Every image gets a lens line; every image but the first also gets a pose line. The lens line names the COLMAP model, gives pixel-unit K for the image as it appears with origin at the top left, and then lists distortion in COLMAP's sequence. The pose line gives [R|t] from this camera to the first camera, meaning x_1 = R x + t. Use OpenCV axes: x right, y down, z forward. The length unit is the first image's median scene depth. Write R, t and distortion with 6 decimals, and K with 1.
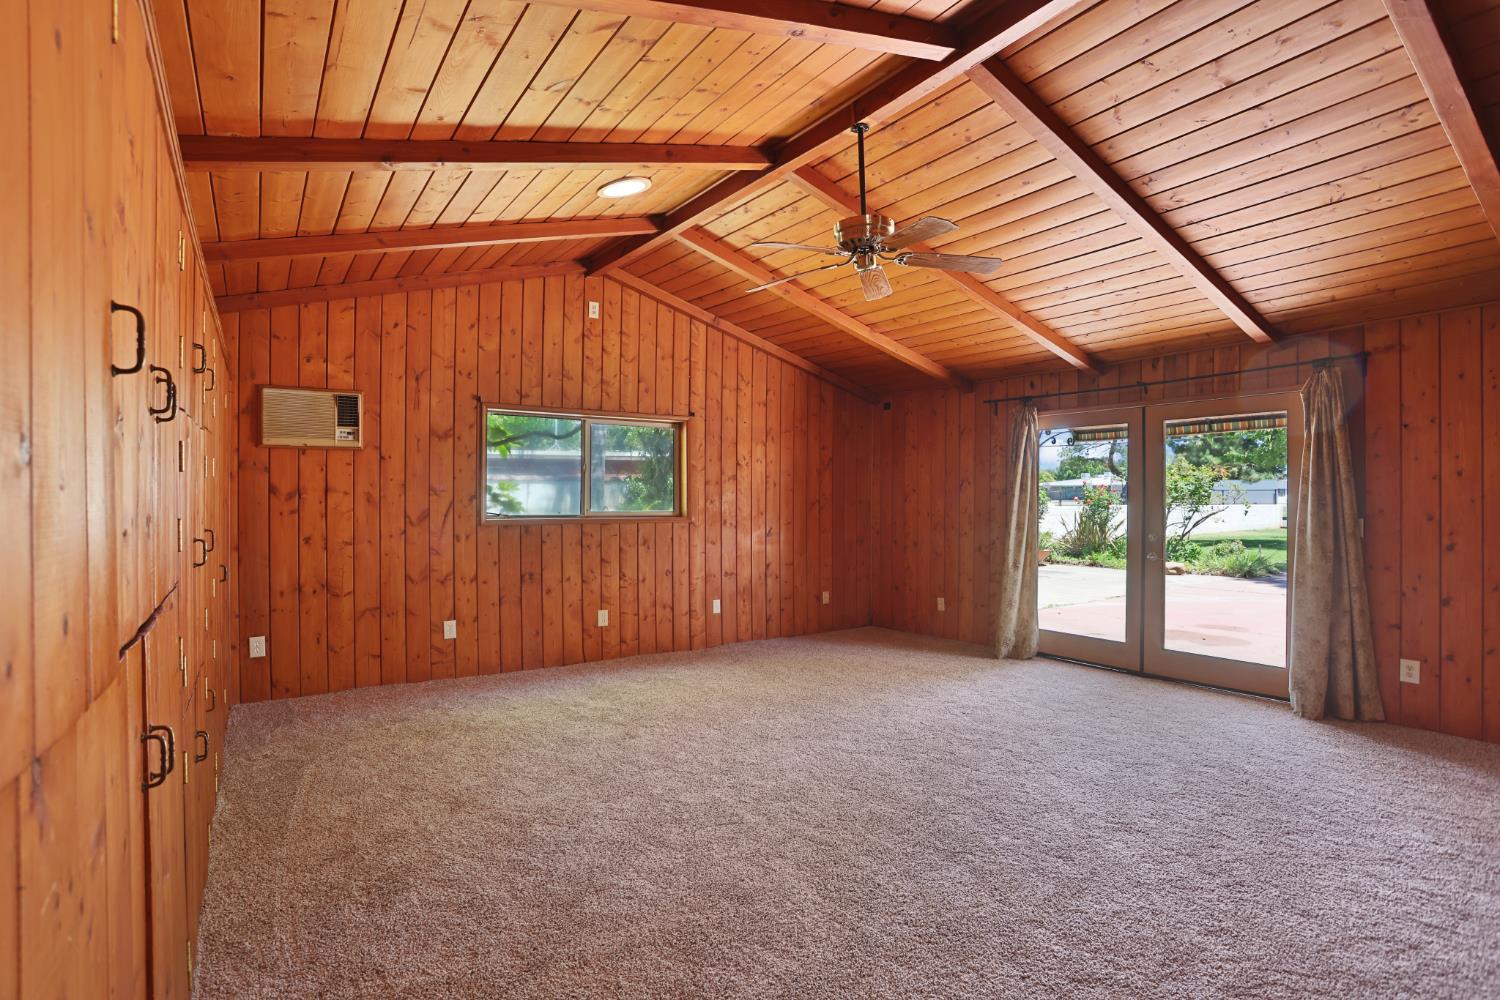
lens RADIAL K [[738.1, 0, 751.0], [0, 738.1, 501.1], [0, 0, 1]] dist [-0.008241, 0.008819]
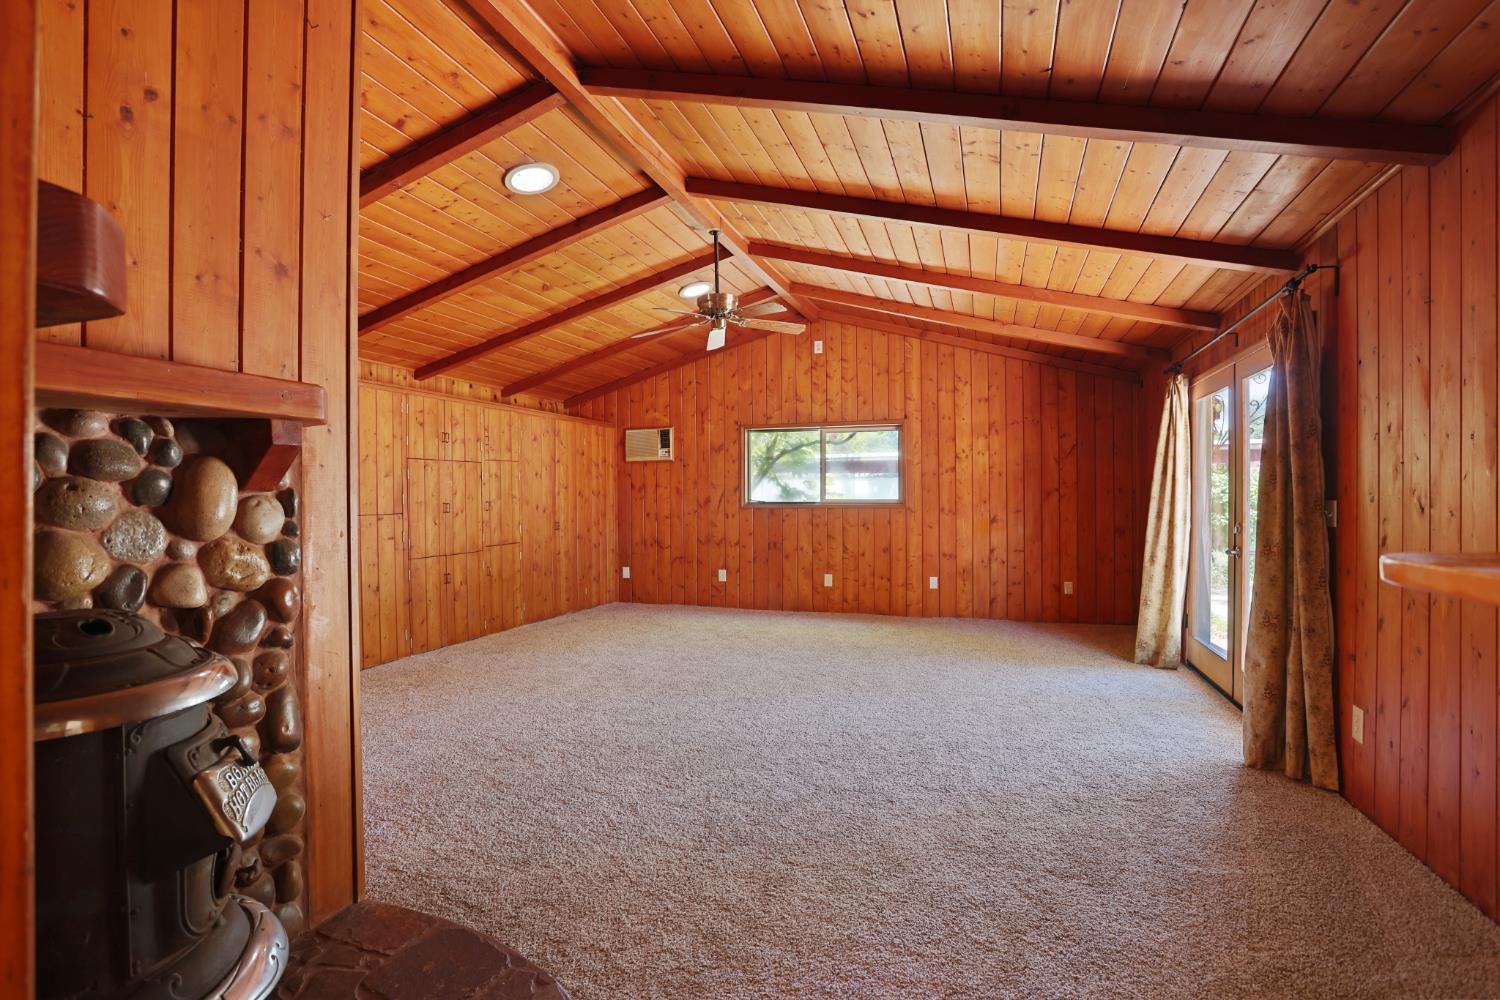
lens RADIAL K [[738.1, 0, 757.4], [0, 738.1, 493.0], [0, 0, 1]] dist [-0.008241, 0.008819]
pose [[0.634542, -0.004481, -0.772876, 0.746161], [0.005733, 0.999983, -0.001090, 0.003910], [0.772867, -0.003739, 0.634557, 0.072271]]
